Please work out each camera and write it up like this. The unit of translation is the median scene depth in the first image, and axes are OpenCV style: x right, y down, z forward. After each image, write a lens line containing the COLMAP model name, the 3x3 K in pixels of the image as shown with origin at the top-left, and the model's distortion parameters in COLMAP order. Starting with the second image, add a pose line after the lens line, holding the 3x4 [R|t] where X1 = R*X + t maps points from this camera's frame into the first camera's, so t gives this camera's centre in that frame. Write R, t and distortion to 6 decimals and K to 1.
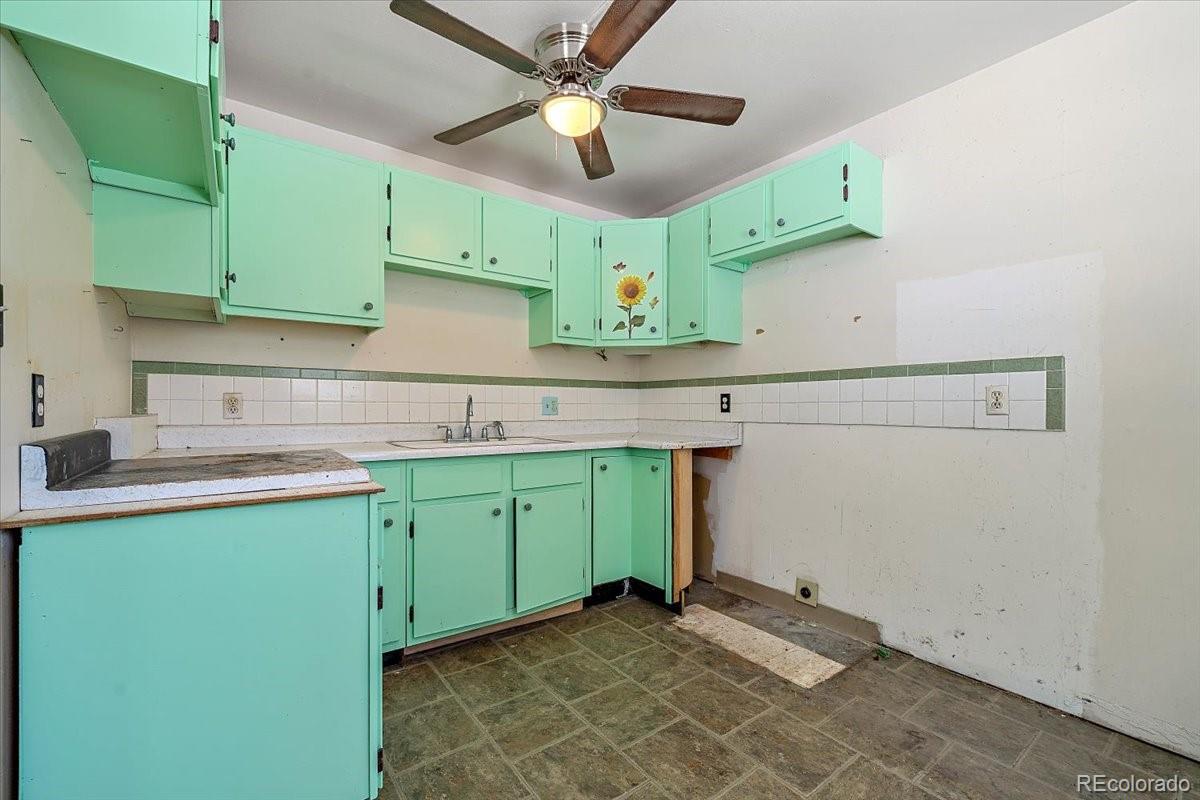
lens RADIAL K [[498.5, 0, 600.1], [0, 498.5, 405.1], [0, 0, 1]] dist [-0.002215, -0.000168]
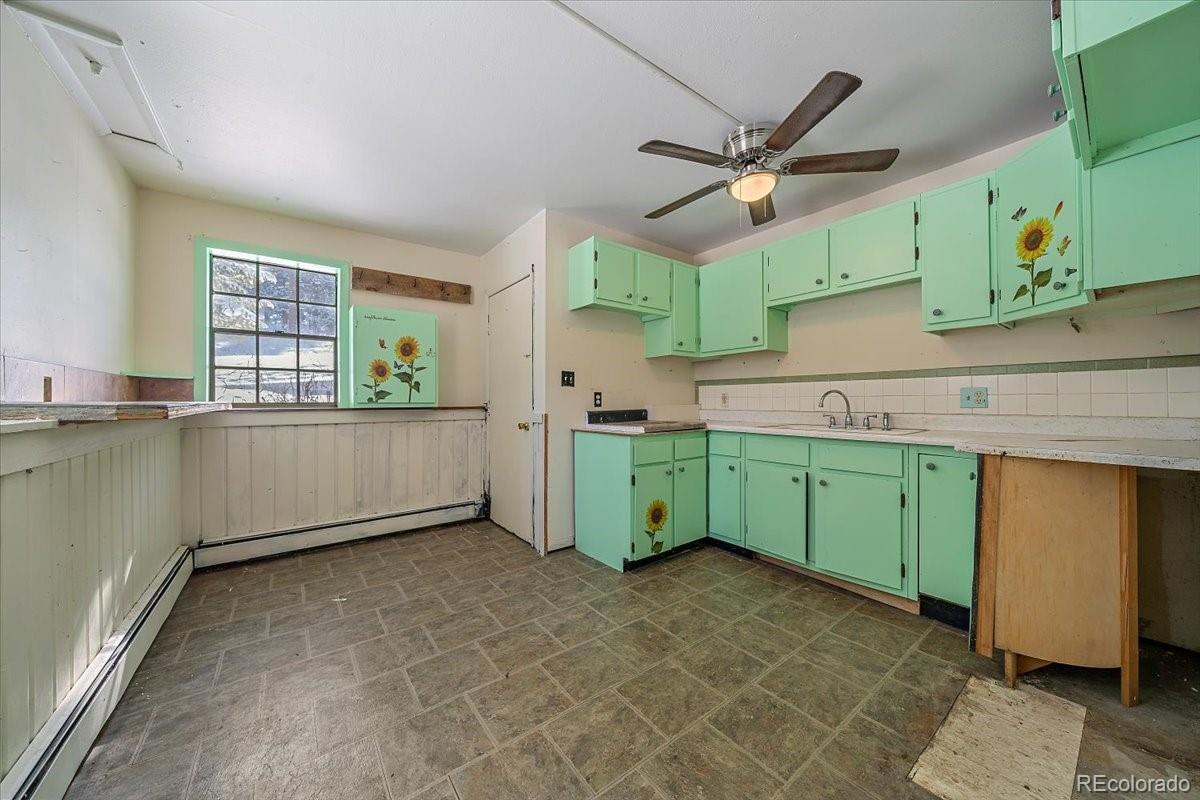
lens RADIAL K [[442.0, 0, 595.2], [0, 442.0, 400.8], [0, 0, 1]] dist [-0.002317, -0.000229]
pose [[-0.014755, -0.002099, -0.999889, 0.896051], [0.009405, 0.999953, -0.002238, 0.003026], [0.999847, -0.009437, -0.014734, 0.452714]]
